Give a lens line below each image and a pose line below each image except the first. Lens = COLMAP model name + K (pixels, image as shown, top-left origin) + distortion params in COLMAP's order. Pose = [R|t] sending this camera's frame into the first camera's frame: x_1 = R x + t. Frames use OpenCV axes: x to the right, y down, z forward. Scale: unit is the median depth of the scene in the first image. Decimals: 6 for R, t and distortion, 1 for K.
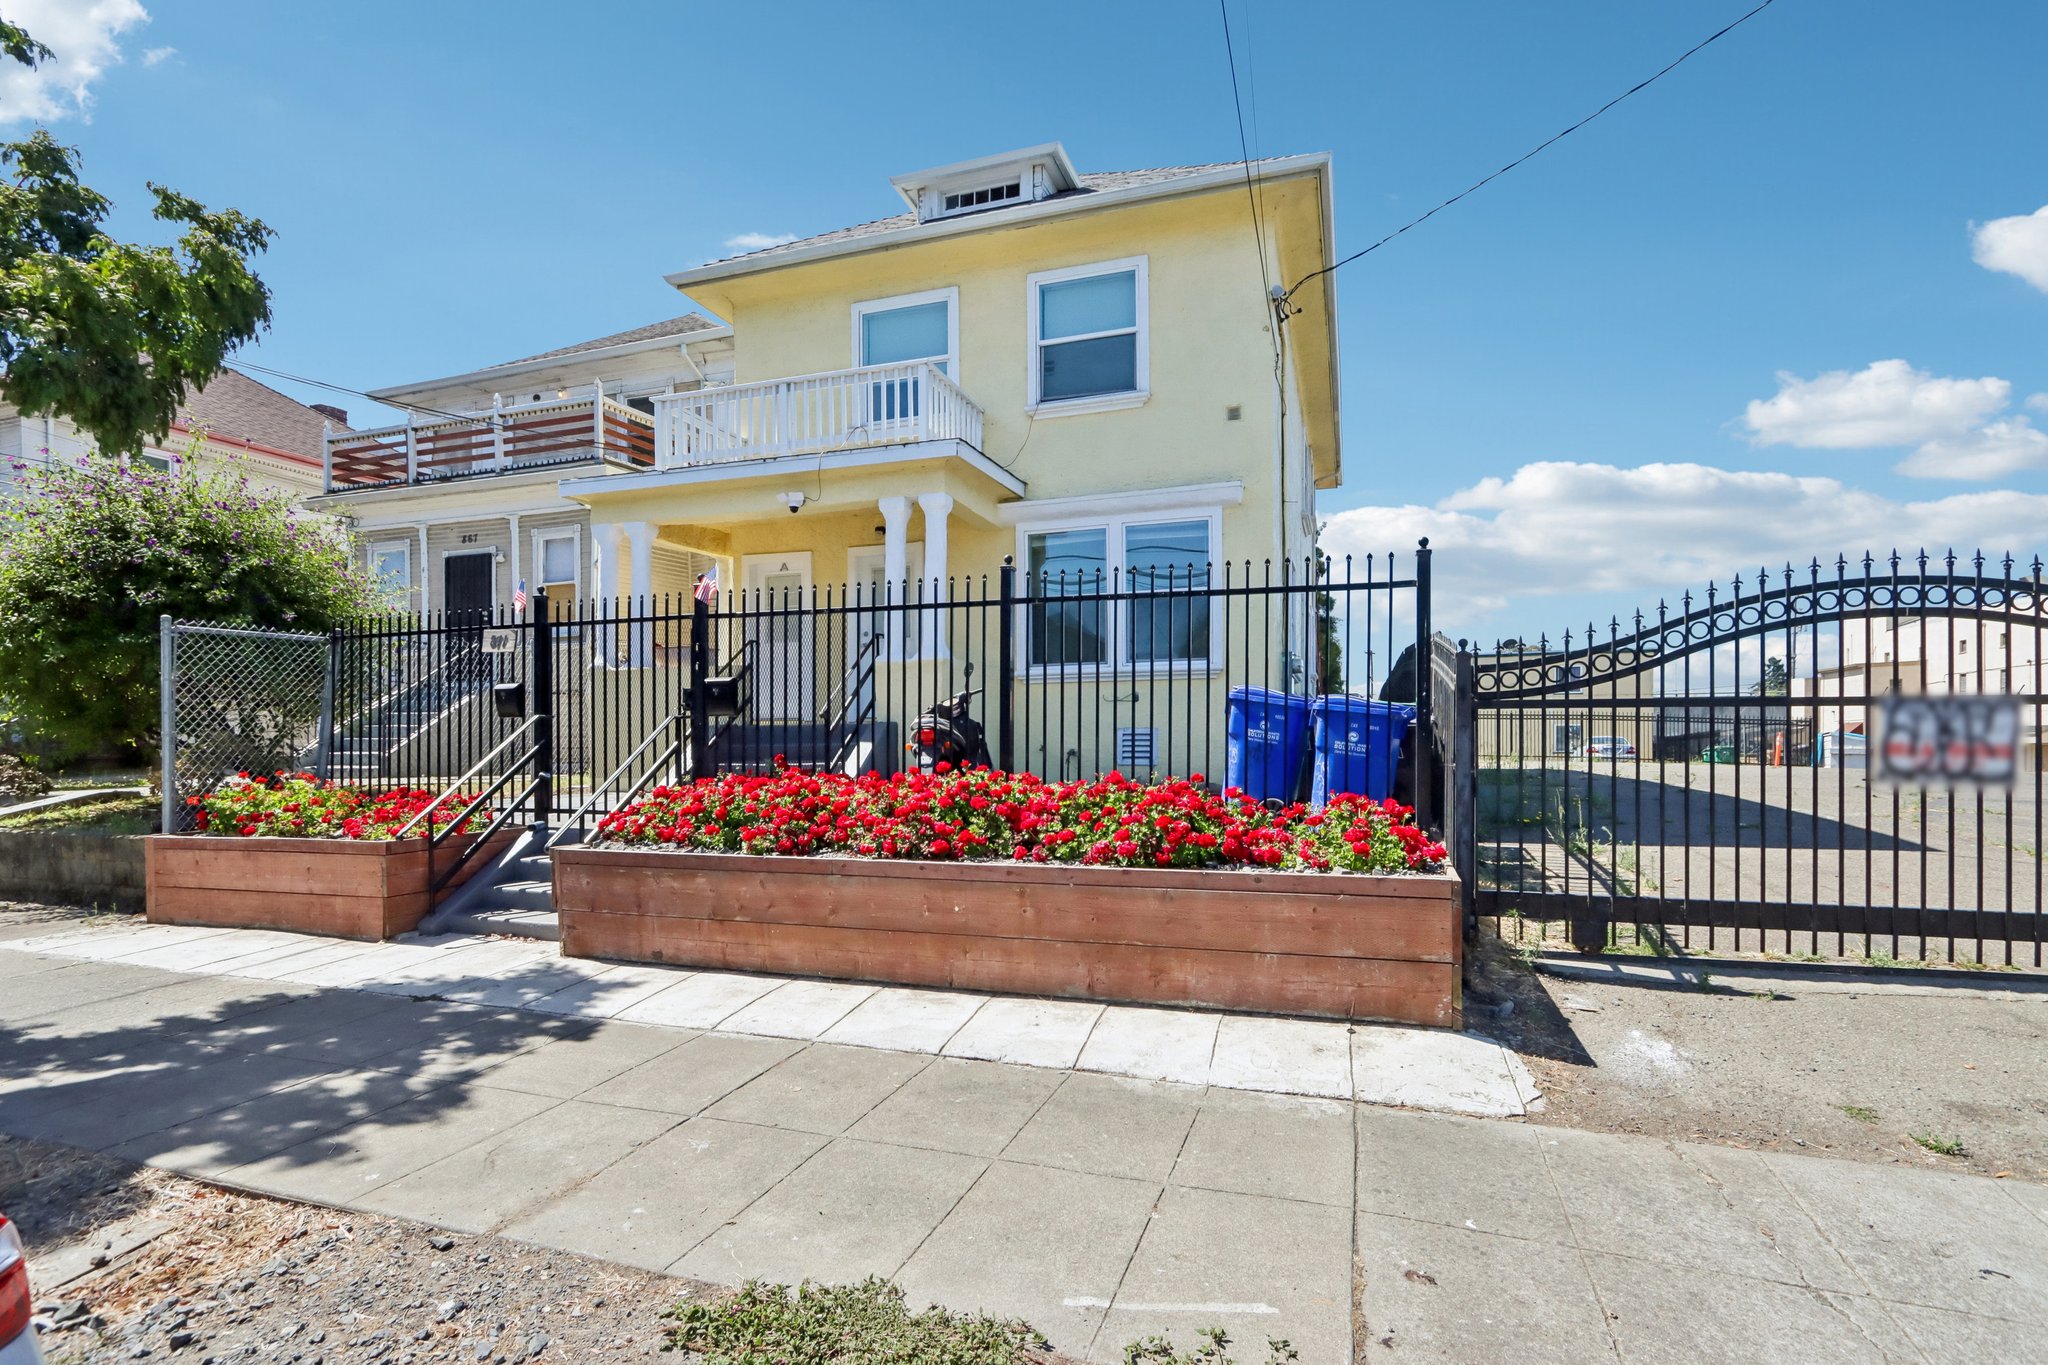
lens RADIAL K [[969.4, 0, 1027.0], [0, 969.4, 746.2], [0, 0, 1]] dist [0.001303, -0.000875]
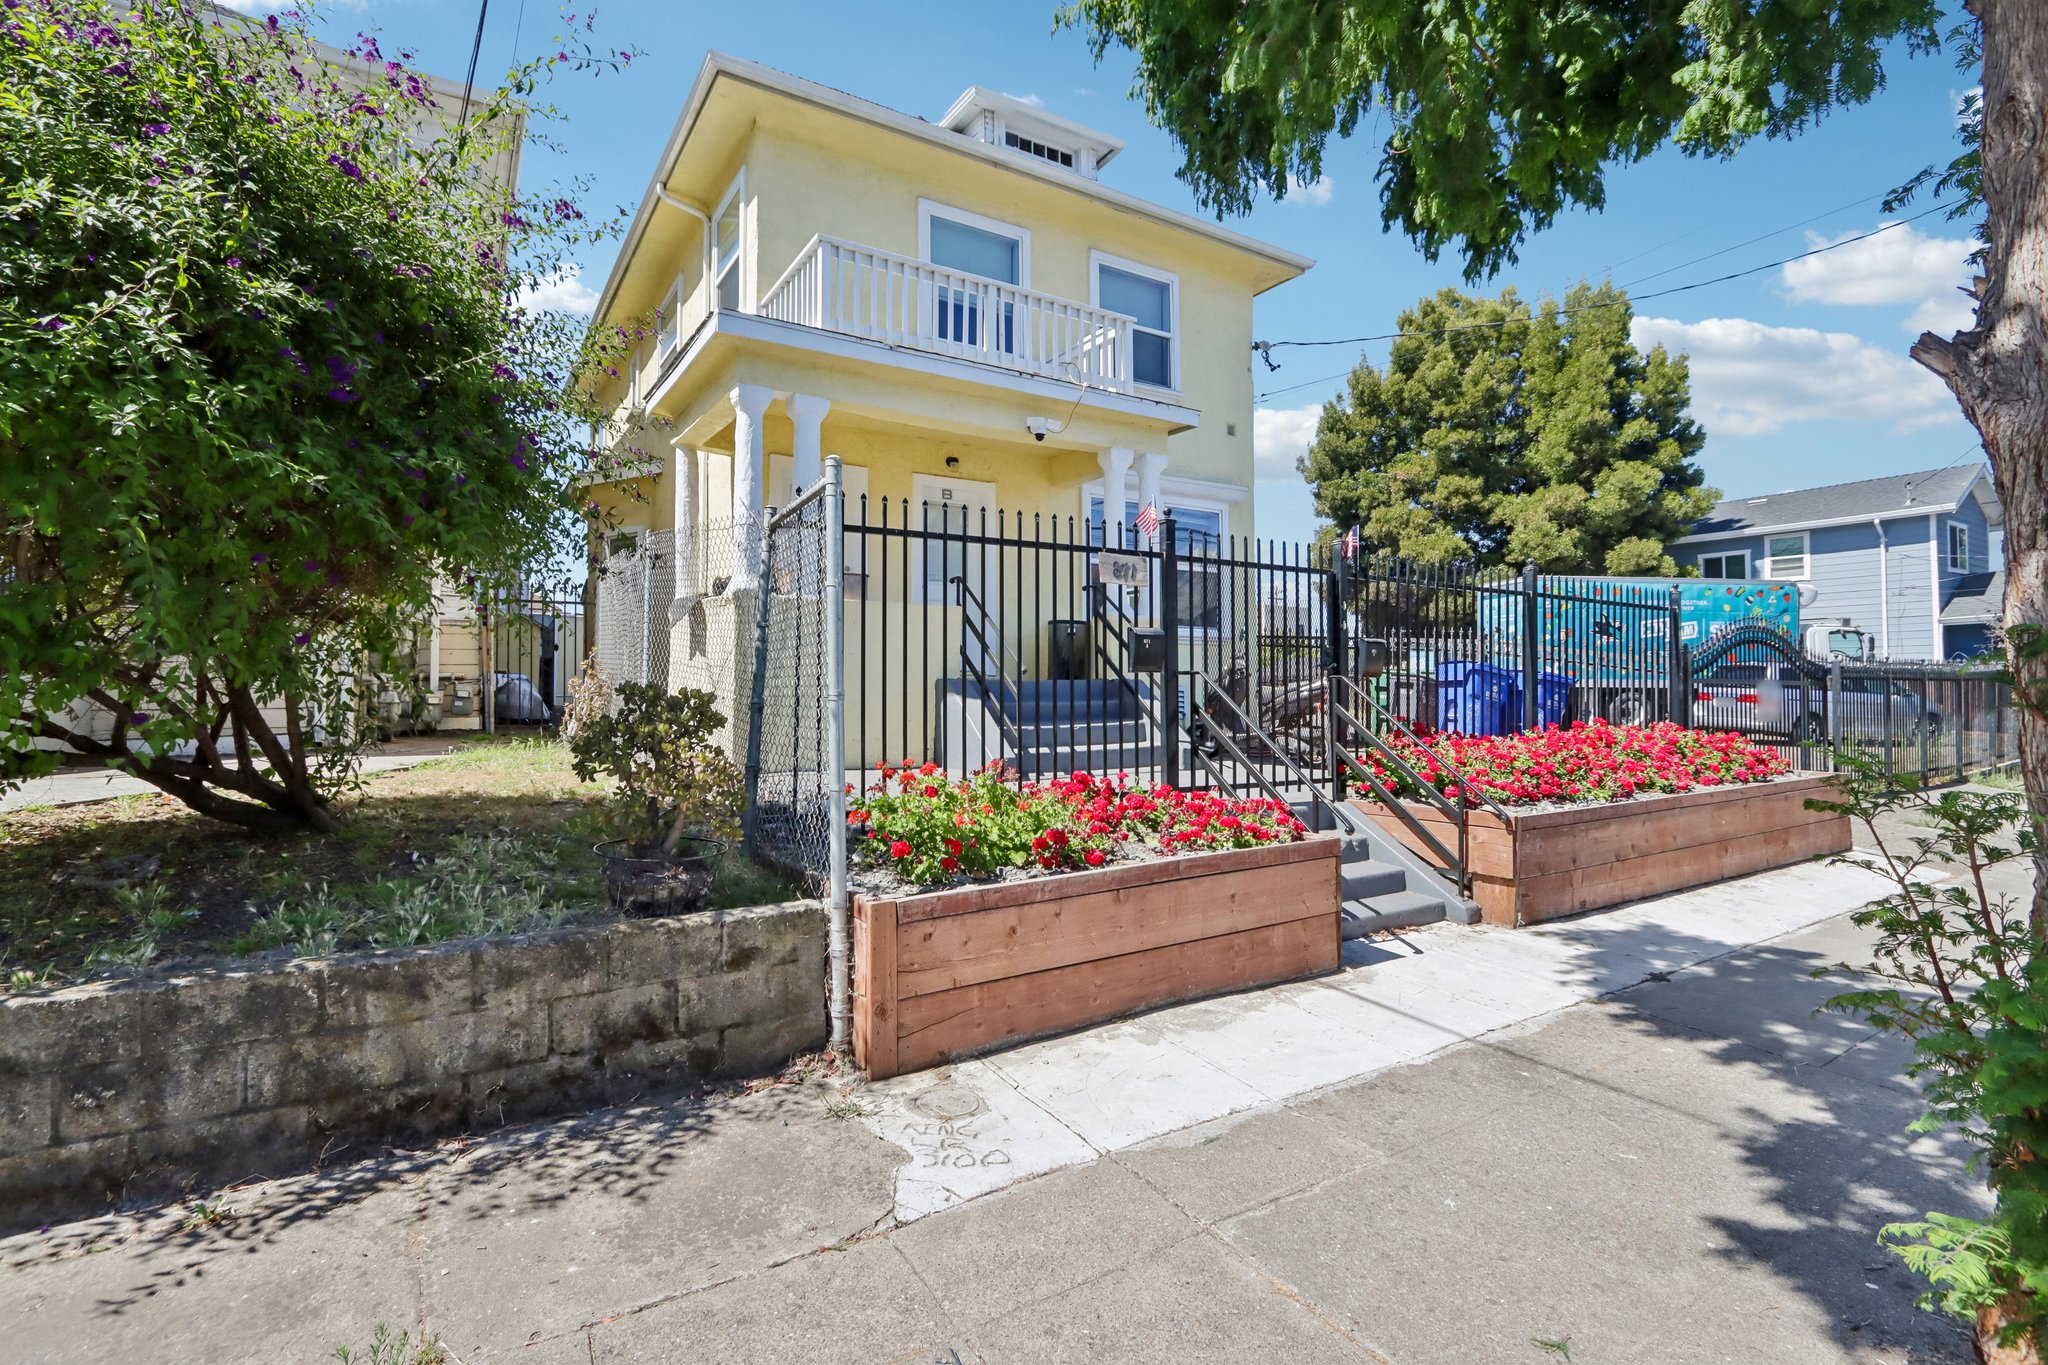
lens RADIAL K [[947.7, 0, 1020.8], [0, 947.7, 671.1], [0, 0, 1]] dist [-0.003816, -0.000937]
pose [[0.632828, 0.017324, 0.774098, -0.969213], [0.002948, 0.999689, -0.024782, -0.009965], [-0.774286, 0.017965, 0.632580, 0.497303]]
